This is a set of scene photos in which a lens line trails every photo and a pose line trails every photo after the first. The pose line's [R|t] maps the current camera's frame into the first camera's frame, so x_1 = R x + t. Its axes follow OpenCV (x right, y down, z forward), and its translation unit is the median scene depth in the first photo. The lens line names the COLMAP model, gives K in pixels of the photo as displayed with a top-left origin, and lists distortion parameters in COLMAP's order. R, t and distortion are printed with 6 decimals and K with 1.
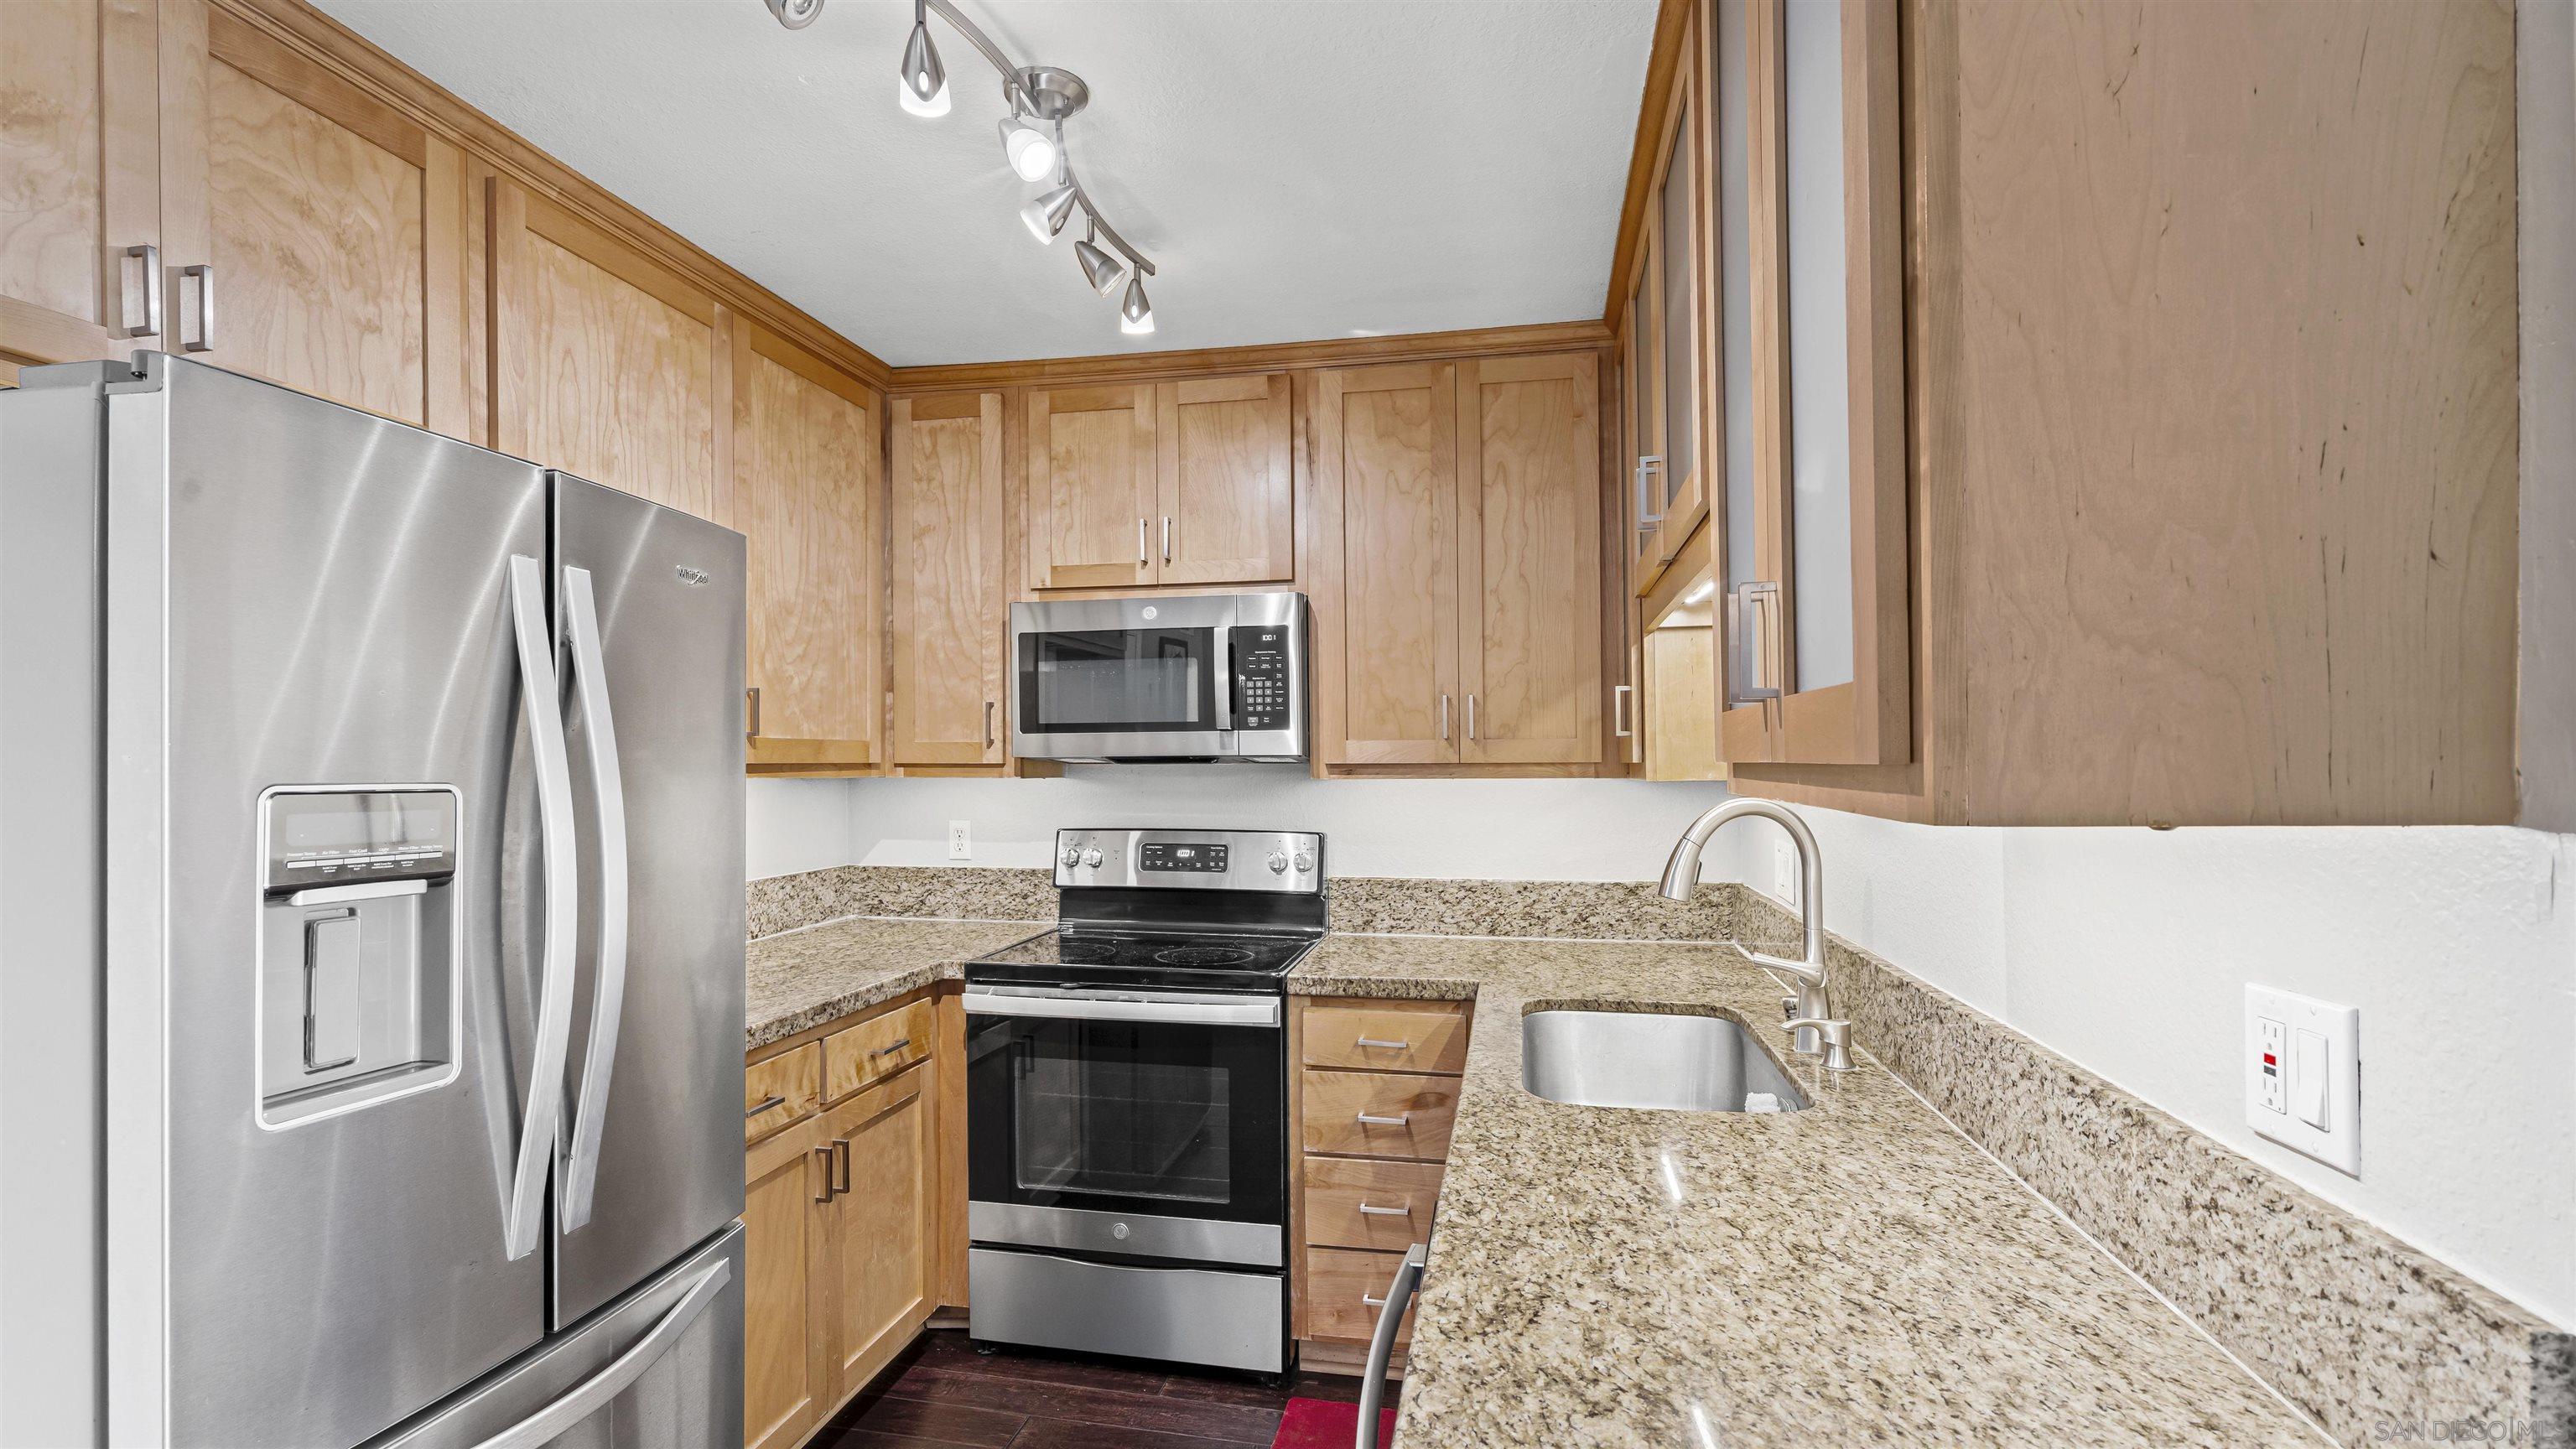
lens RADIAL K [[1184.4, 0, 1285.9], [0, 1184.4, 768.4], [0, 0, 1]] dist [-0.003252, -0.000022]
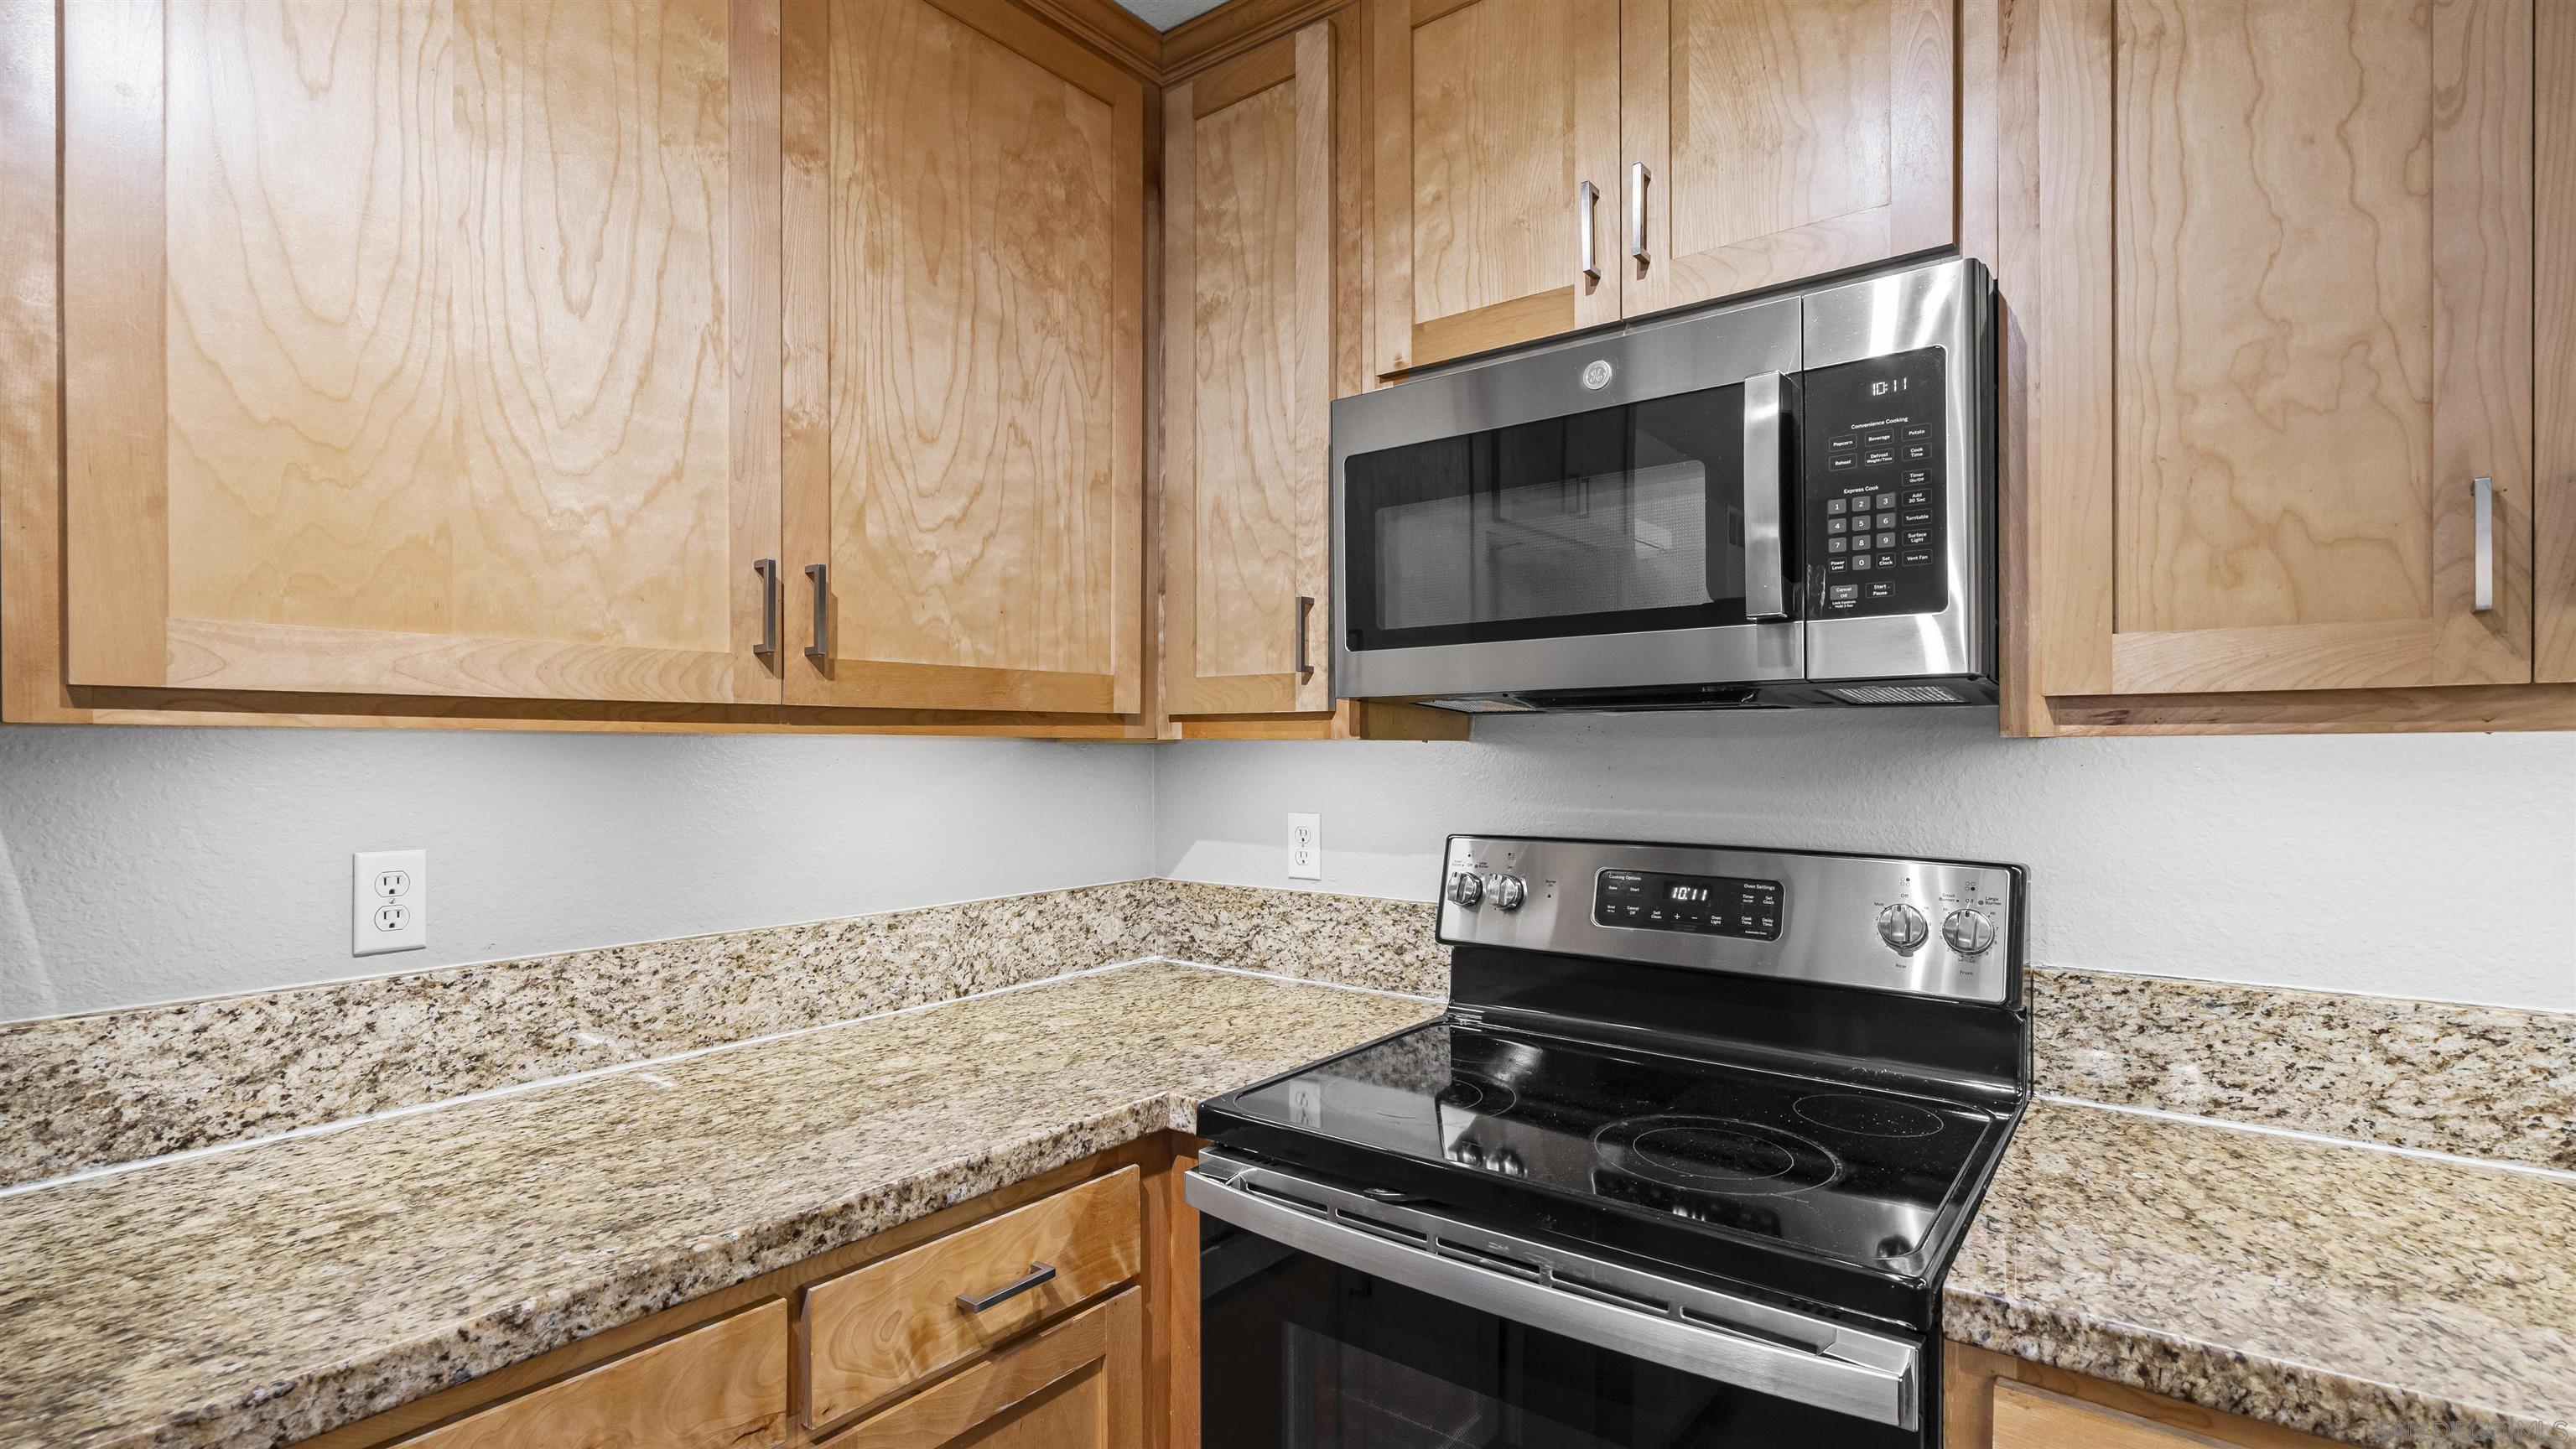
lens RADIAL K [[1184.4, 0, 1285.9], [0, 1184.4, 768.4], [0, 0, 1]] dist [-0.003252, -0.000022]
pose [[0.890124, 0.007527, -0.455657, -0.011958], [-0.000864, 0.999890, 0.014828, 0.013920], [0.455718, -0.012805, 0.890032, 0.521490]]
